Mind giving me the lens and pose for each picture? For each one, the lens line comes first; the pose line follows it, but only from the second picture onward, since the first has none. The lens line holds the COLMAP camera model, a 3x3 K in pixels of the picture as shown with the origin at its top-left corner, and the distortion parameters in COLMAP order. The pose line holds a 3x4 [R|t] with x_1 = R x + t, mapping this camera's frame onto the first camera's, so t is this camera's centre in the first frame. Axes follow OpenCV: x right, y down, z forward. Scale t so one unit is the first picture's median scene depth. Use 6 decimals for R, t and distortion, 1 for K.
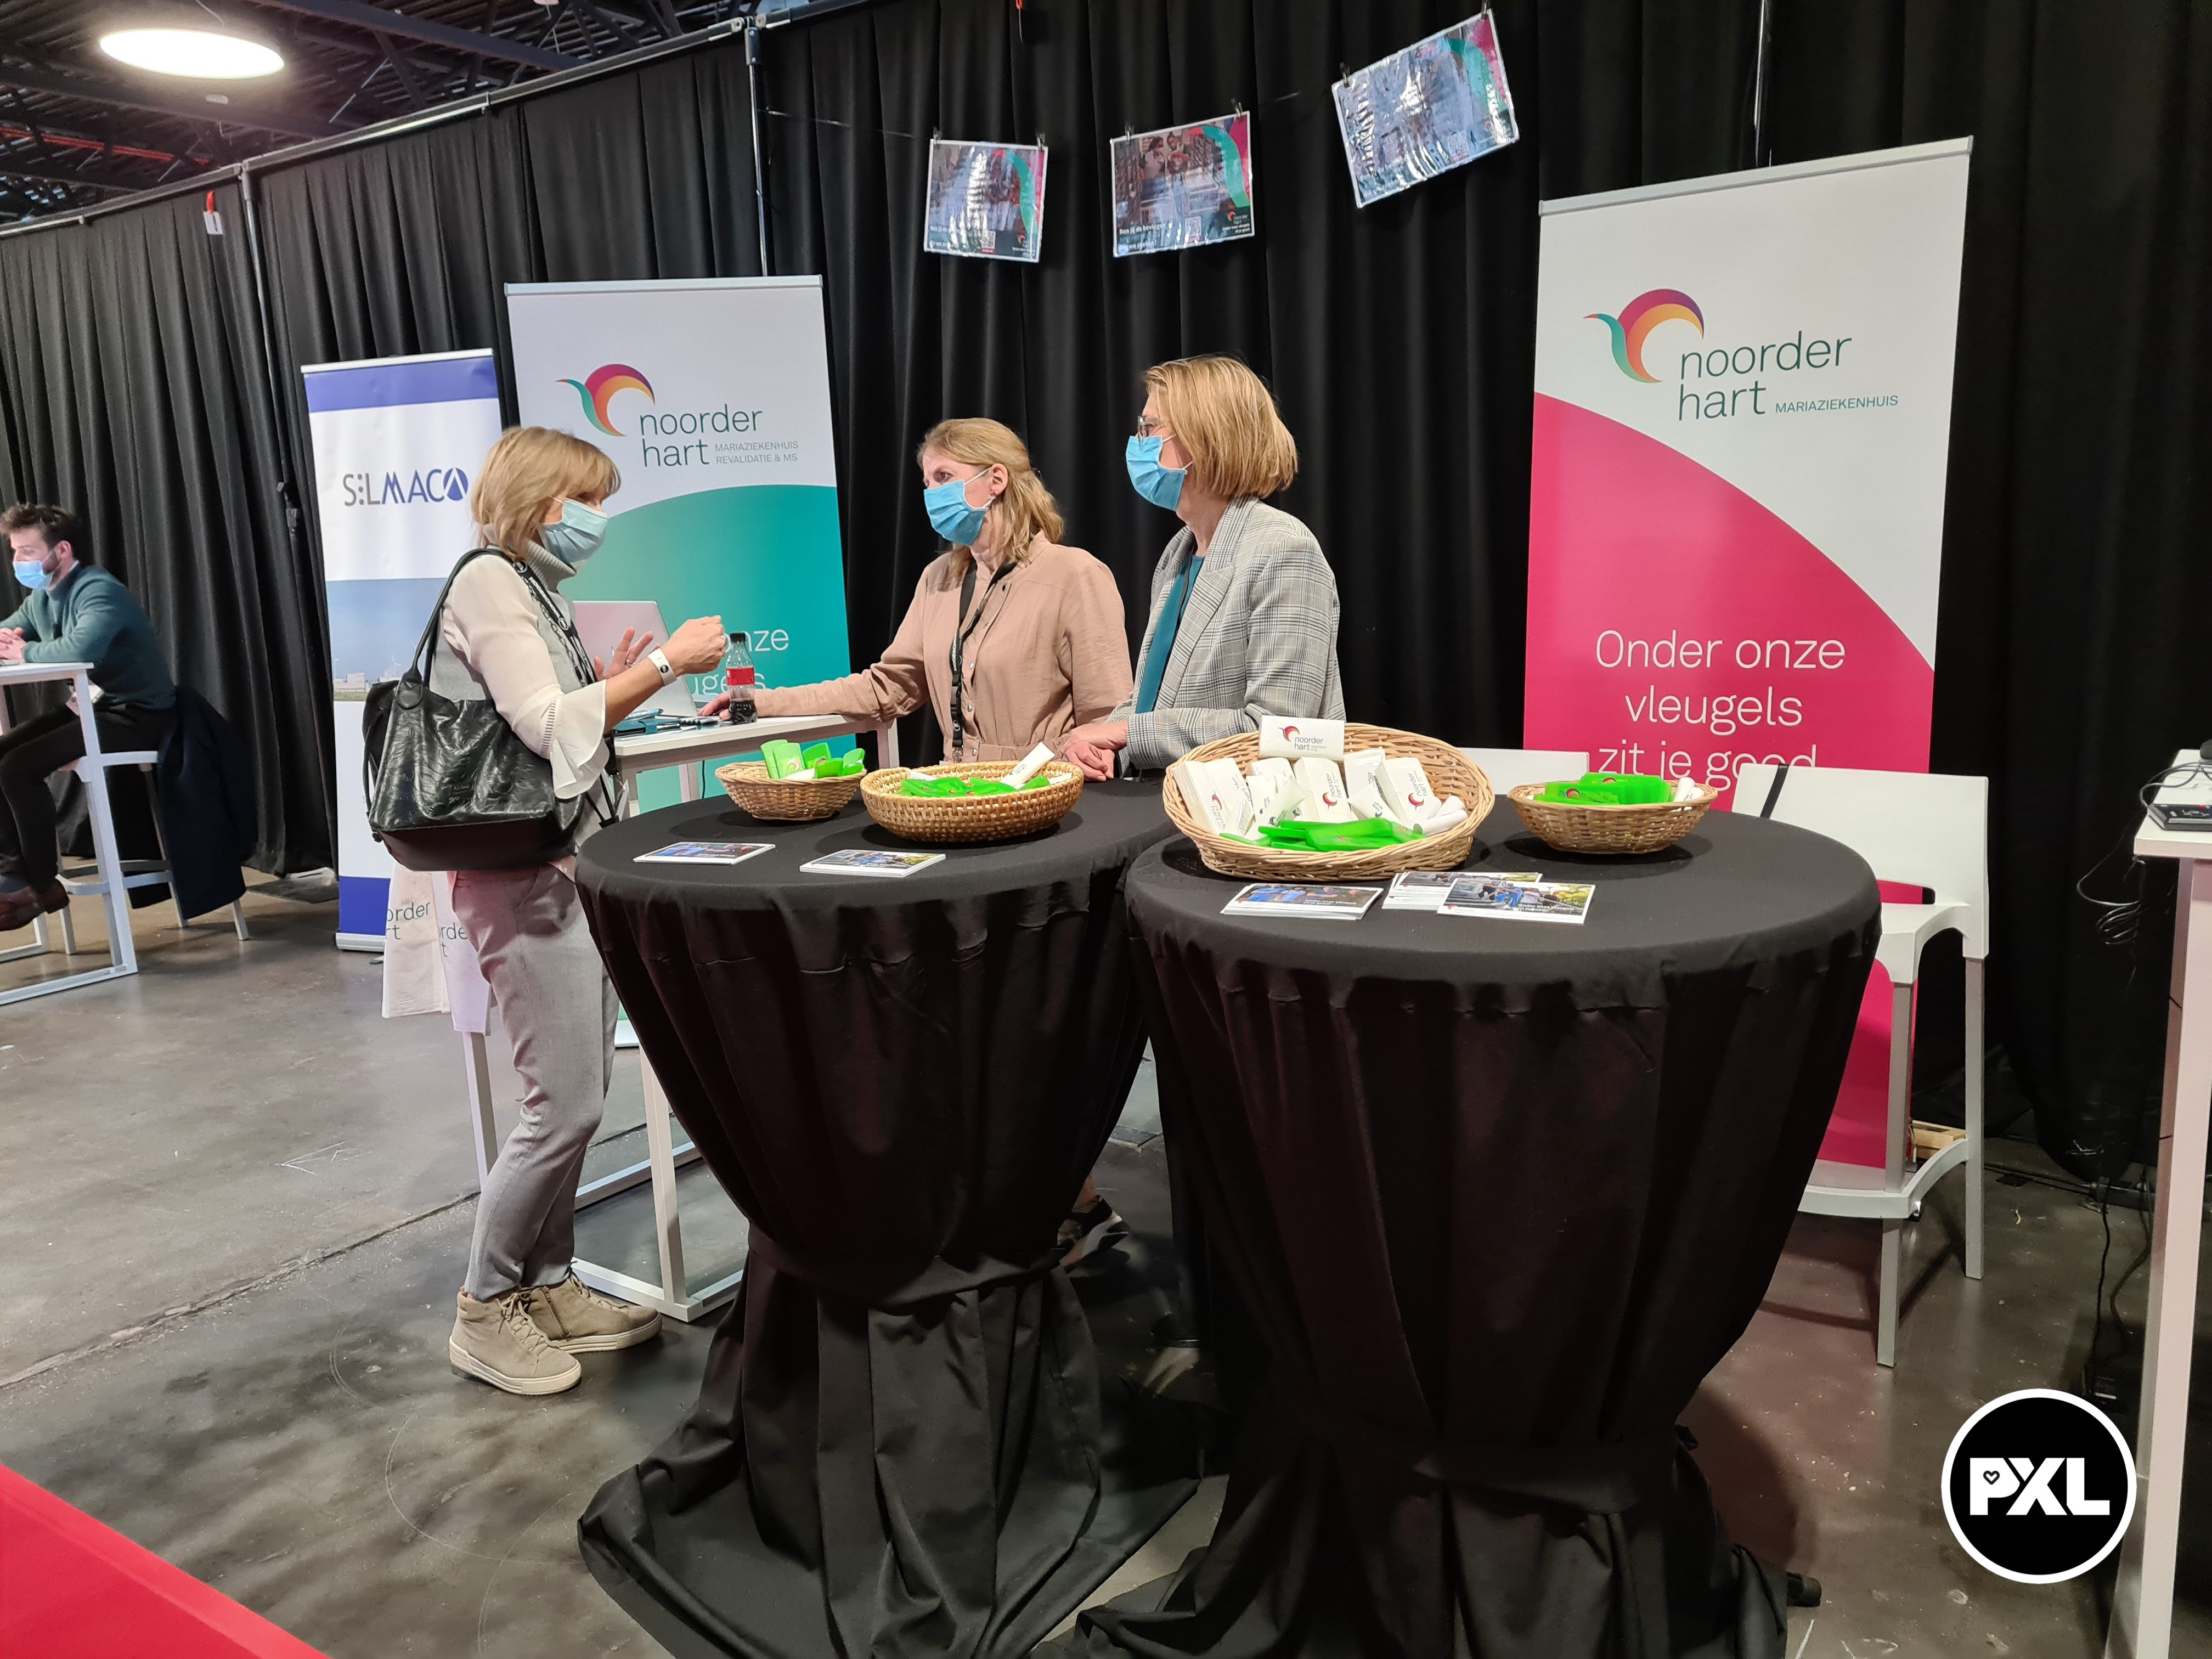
lens RADIAL K [[1677.5, 0, 1106.0], [0, 1677.5, 829.5], [0, 0, 1]] dist [0.069694, -0.051698]
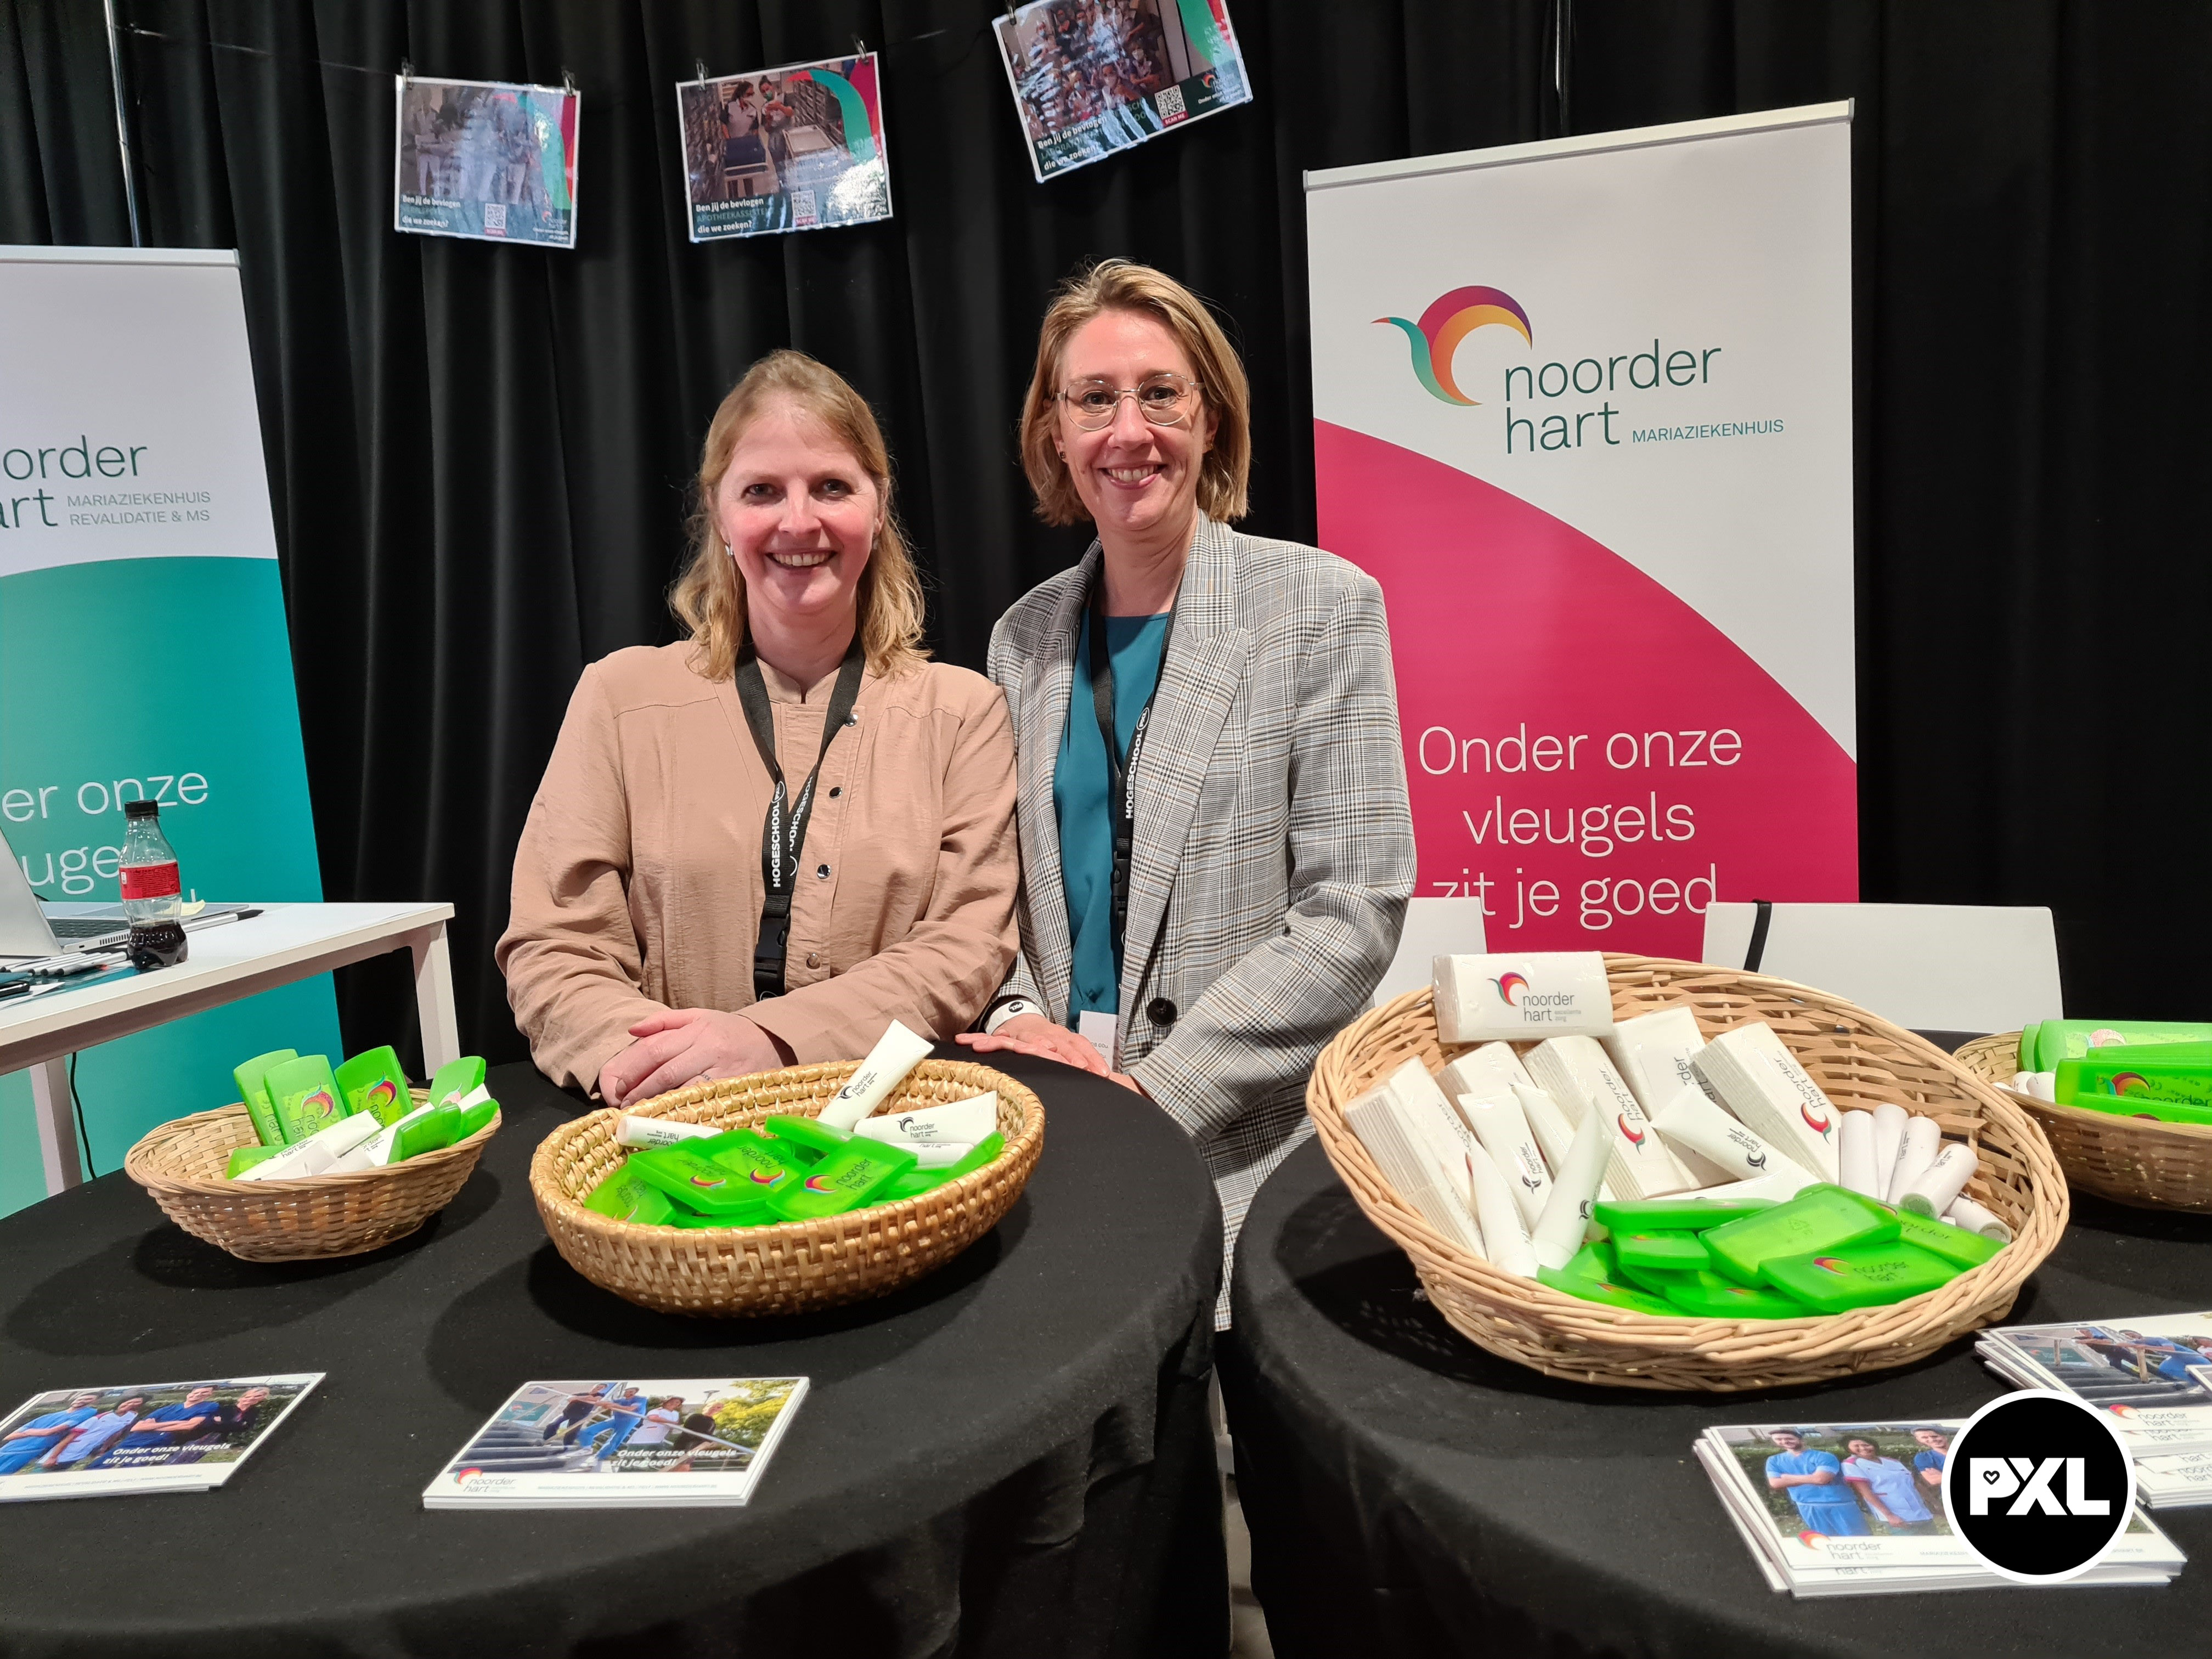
lens RADIAL K [[1680.5, 0, 1103.2], [0, 1680.5, 803.4], [0, 0, 1]] dist [0.069588, -0.056630]
pose [[0.948308, -0.056870, 0.312216, -0.084183], [0.078571, 0.995257, -0.057362, -0.052634], [-0.307472, 0.078928, 0.948278, 0.335221]]
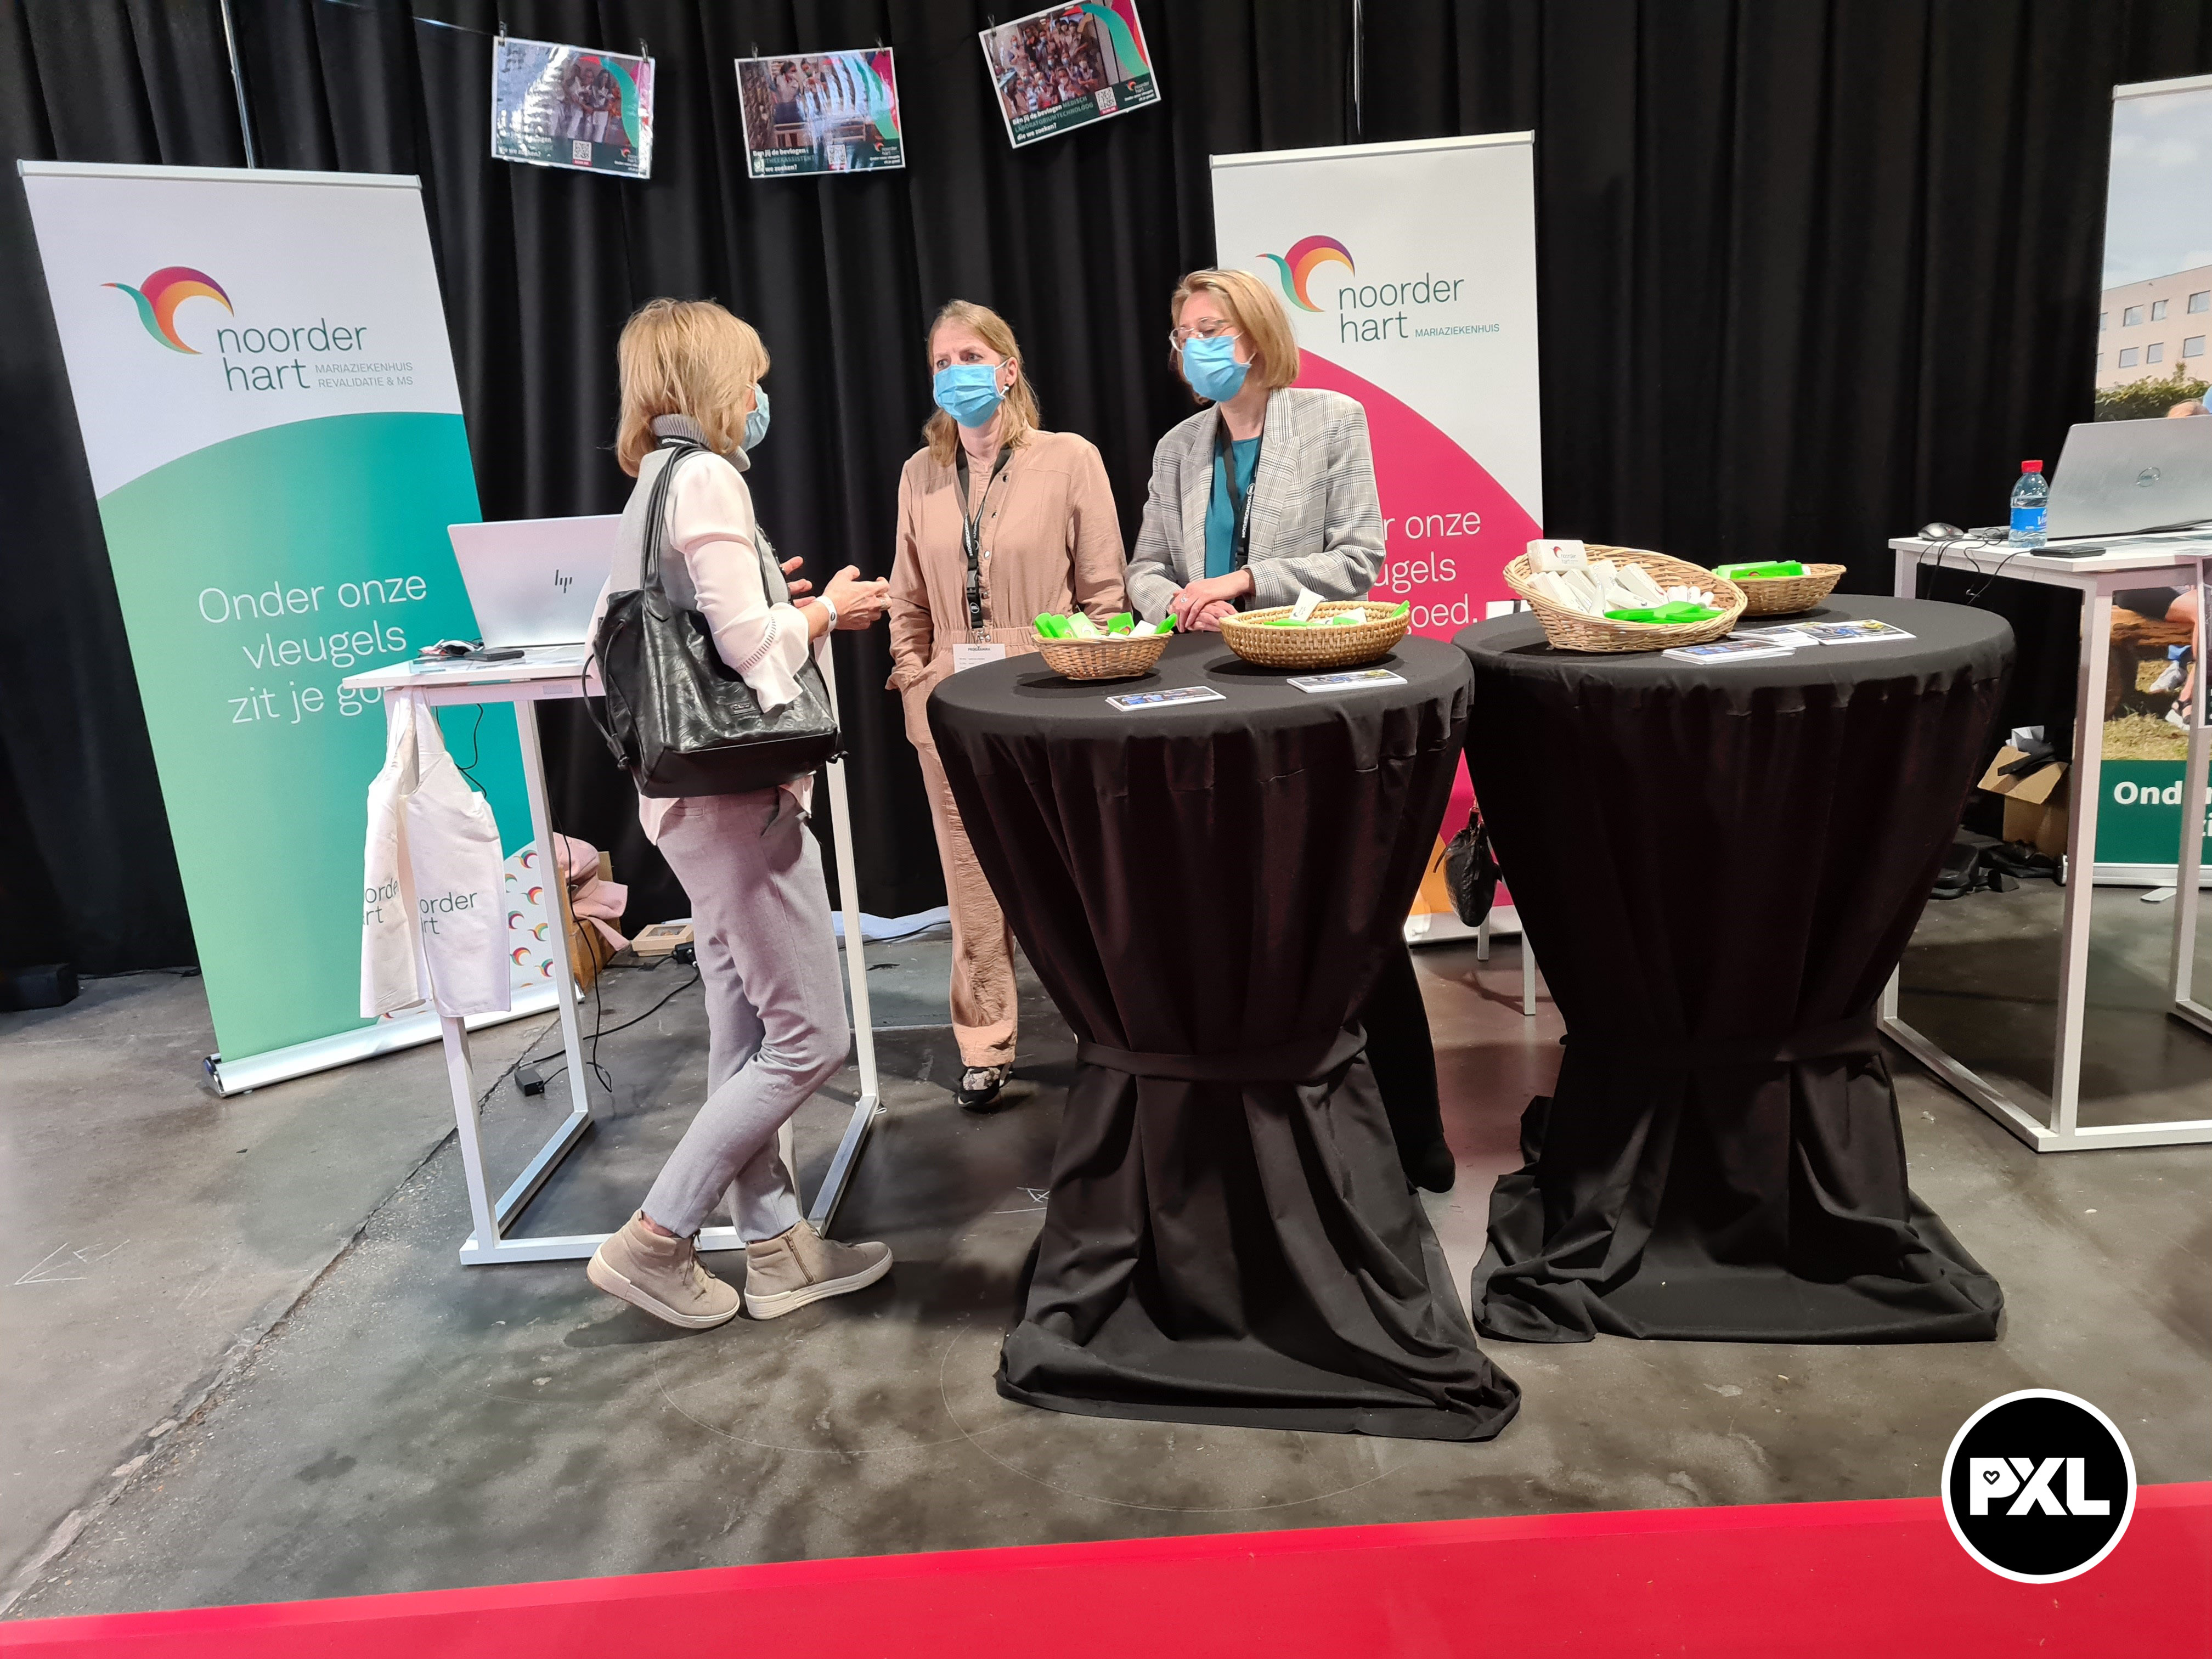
lens RADIAL K [[1700.3, 0, 1106.0], [0, 1700.3, 829.5], [0, 0, 1]] dist [0.047890, -0.011369]
pose [[0.820254, -0.144397, 0.553473, -0.539351], [0.138648, 0.988948, 0.052530, 0.021018], [-0.554941, 0.033650, 0.831209, 0.067605]]
